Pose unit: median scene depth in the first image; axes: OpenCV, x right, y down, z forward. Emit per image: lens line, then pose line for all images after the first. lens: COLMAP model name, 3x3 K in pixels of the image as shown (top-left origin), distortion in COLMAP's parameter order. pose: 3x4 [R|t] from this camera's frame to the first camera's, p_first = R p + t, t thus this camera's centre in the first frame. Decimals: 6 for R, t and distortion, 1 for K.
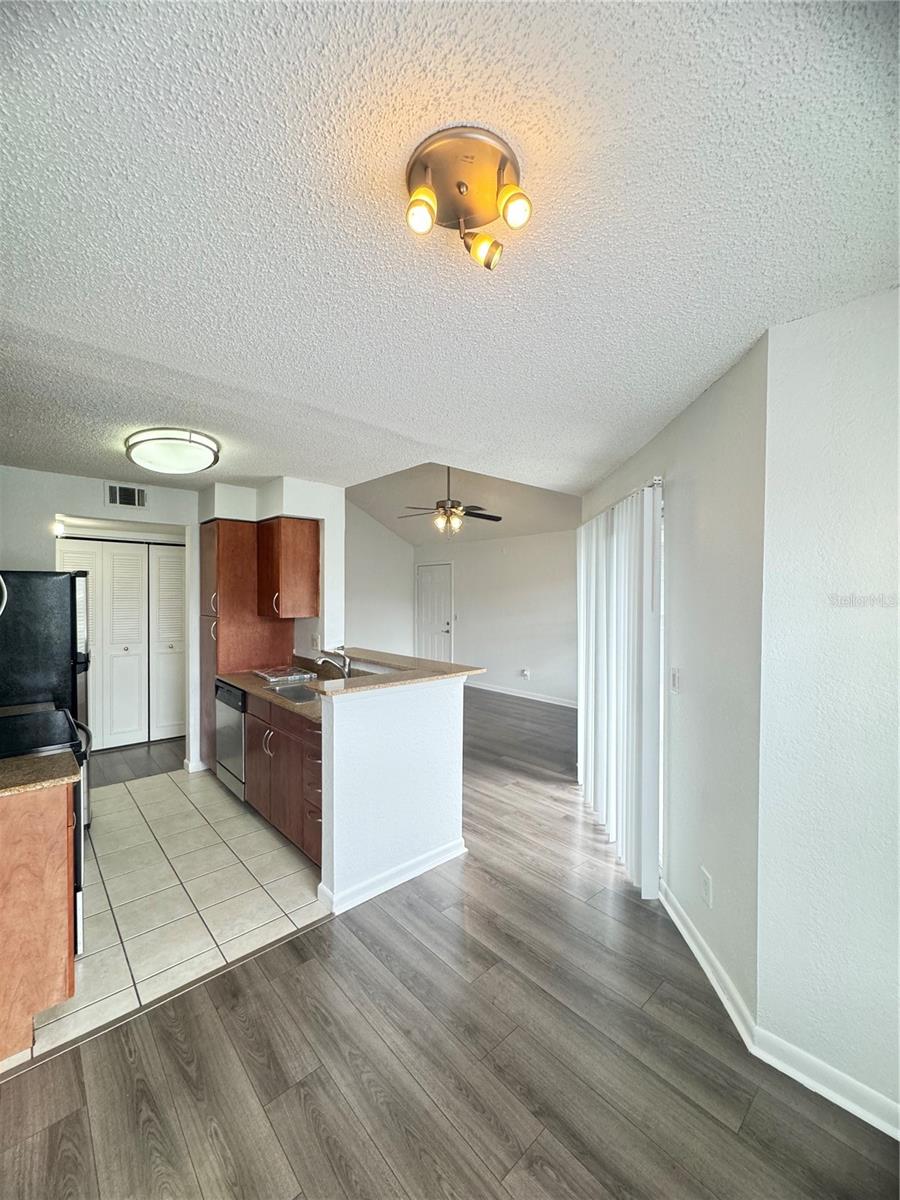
lens RADIAL K [[480.2, 0, 452.7], [0, 480.2, 599.5], [0, 0, 1]] dist [-0.003285, -0.000260]
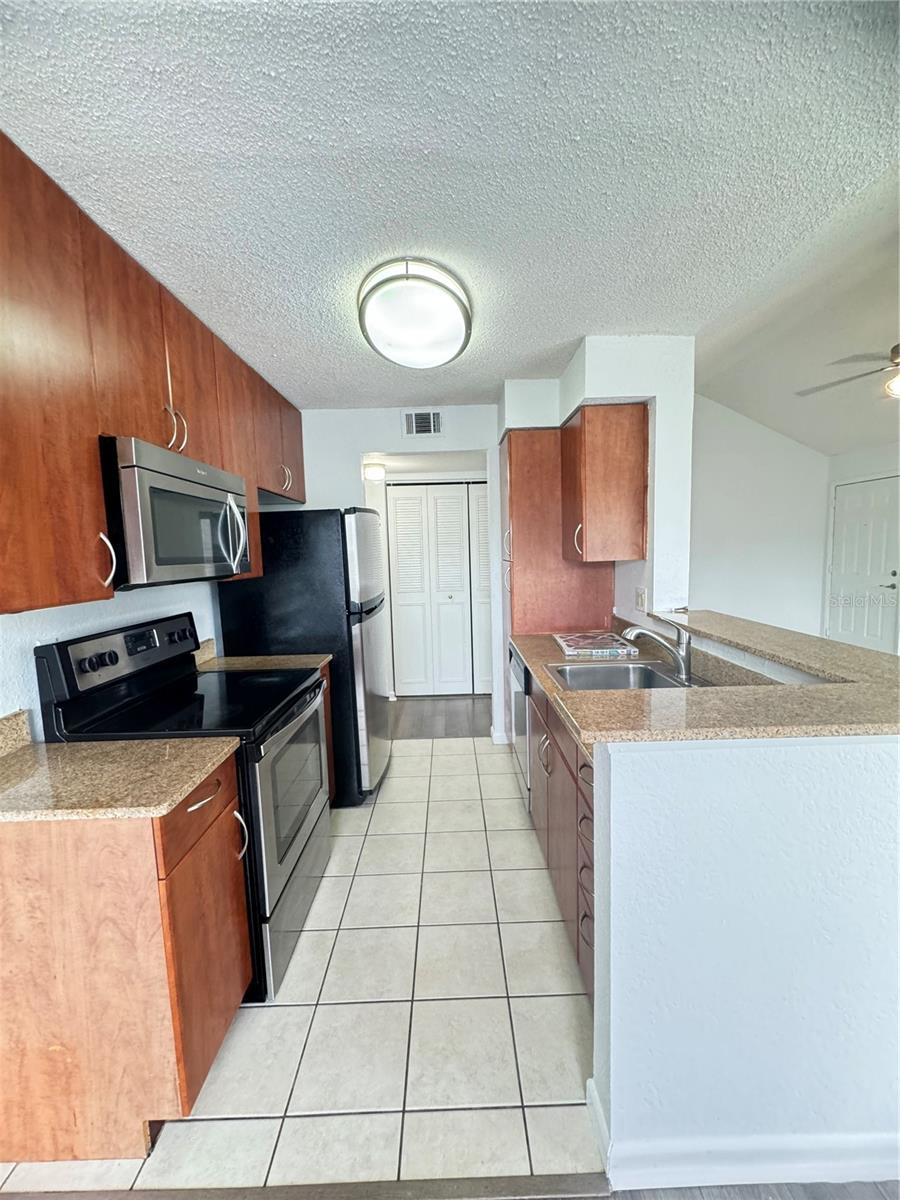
lens RADIAL K [[480.2, 0, 452.7], [0, 480.2, 599.5], [0, 0, 1]] dist [-0.003285, -0.000260]
pose [[0.744458, 0.043712, -0.666237, -0.044427], [0.025868, 0.995217, 0.094201, 0.022685], [0.667168, -0.087362, 0.739766, 0.363566]]
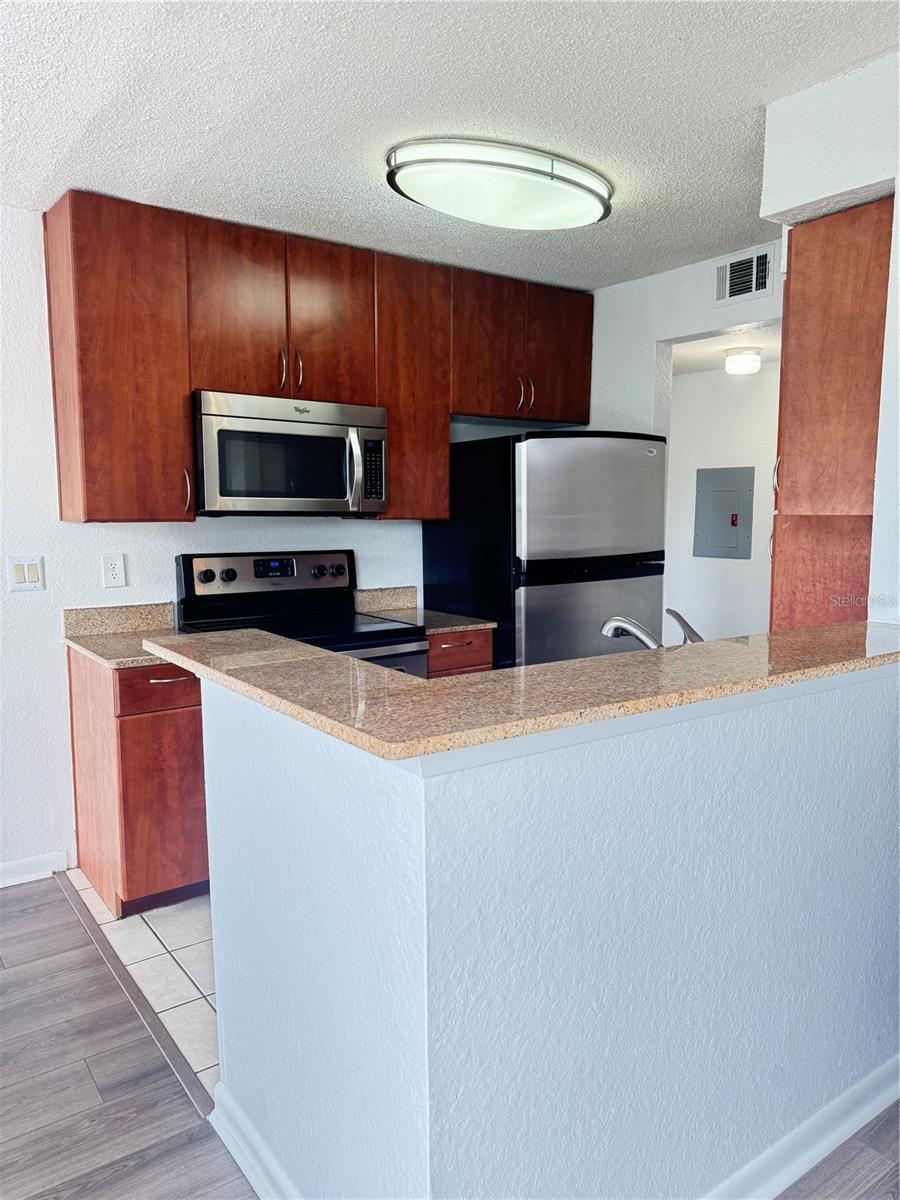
lens RADIAL K [[854.4, 0, 450.0], [0, 854.4, 600.0], [0, 0, 1]] dist [0.004740, -0.004189]
pose [[-0.113783, 0.108309, -0.987584, 0.306516], [-0.009548, 0.993875, 0.110099, 0.032511], [0.993460, 0.021957, -0.112051, 0.798052]]
